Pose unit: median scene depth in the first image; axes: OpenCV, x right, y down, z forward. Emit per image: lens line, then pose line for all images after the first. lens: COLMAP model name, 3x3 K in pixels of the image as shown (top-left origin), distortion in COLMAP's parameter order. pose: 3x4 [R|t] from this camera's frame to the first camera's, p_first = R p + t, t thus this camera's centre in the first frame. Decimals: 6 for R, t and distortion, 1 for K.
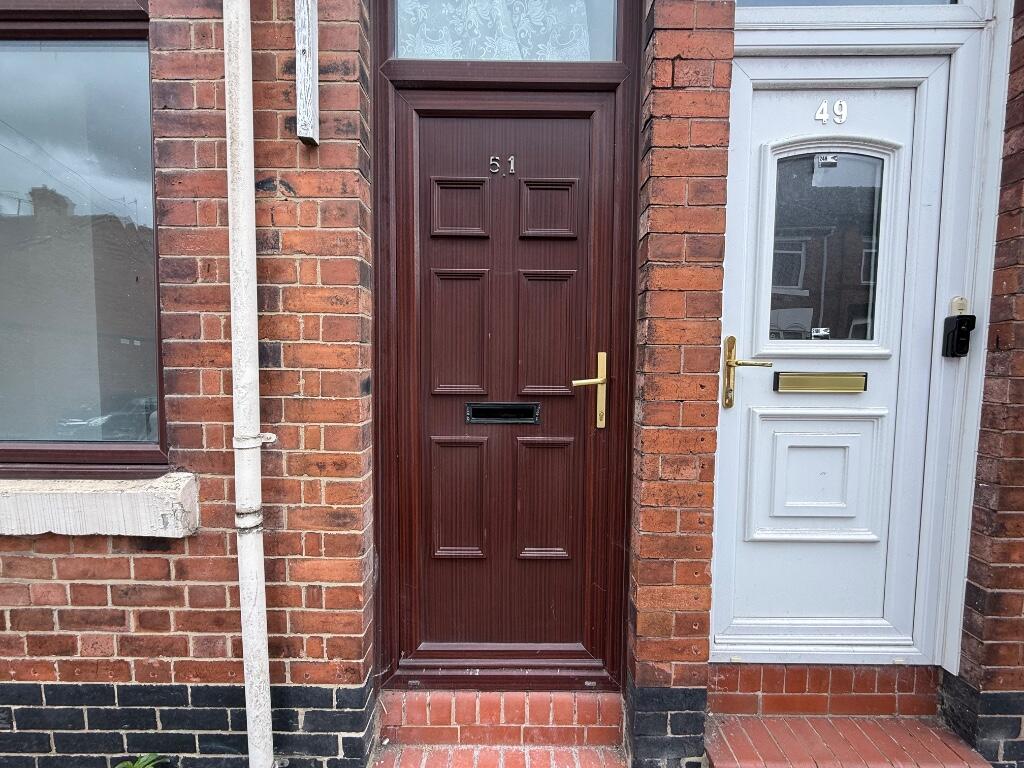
lens RADIAL K [[408.8, 0, 512.0], [0, 408.8, 384.0], [0, 0, 1]] dist [0.000331, -0.000249]
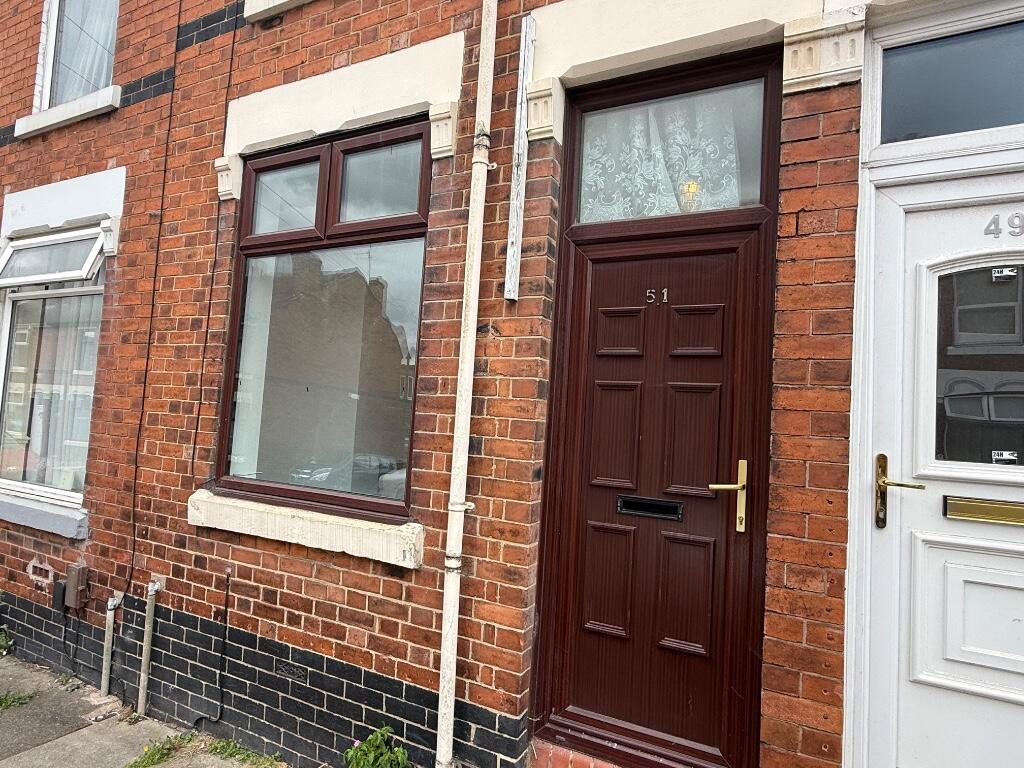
lens RADIAL K [[579.3, 0, 509.9], [0, 579.3, 386.1], [0, 0, 1]] dist [-0.003147, -0.000145]
pose [[0.888766, 0.016793, -0.458054, 0.400848], [-0.076987, 0.990601, -0.113061, -0.055760], [0.451850, 0.135749, 0.881705, -0.695414]]
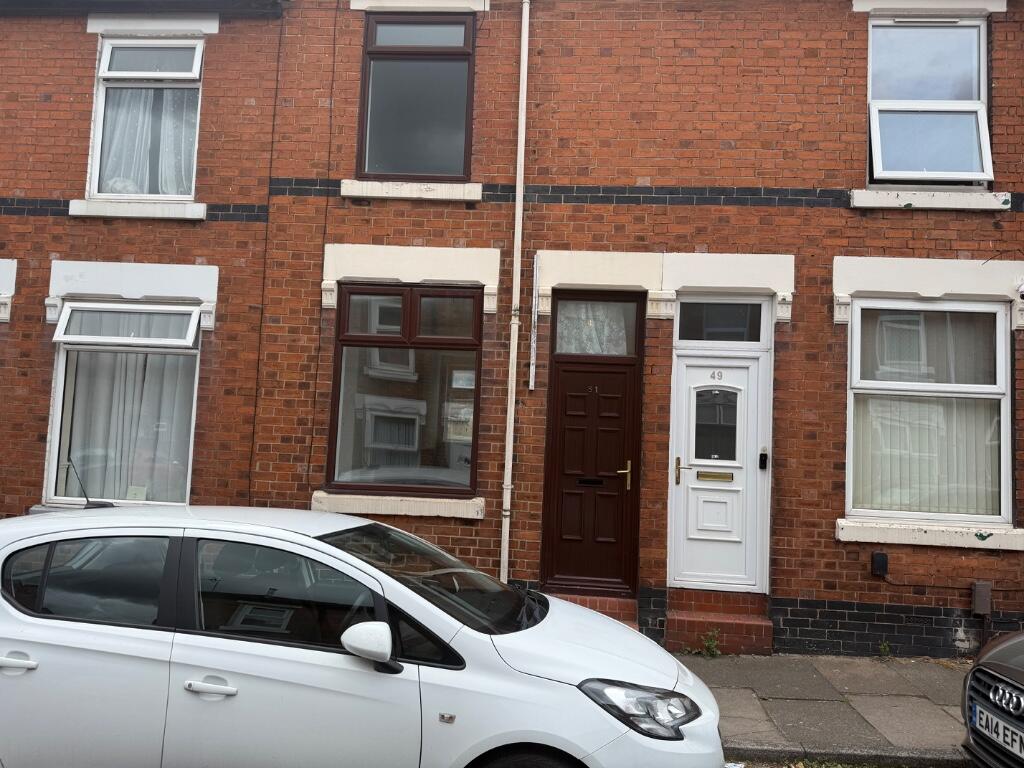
lens RADIAL K [[714.9, 0, 510.9], [0, 714.9, 370.7], [0, 0, 1]] dist [0.111847, -0.000138]
pose [[0.996703, 0.030103, -0.075347, -0.228541], [-0.039723, 0.990766, -0.129633, -0.023021], [0.070749, 0.132199, 0.988695, -4.044243]]
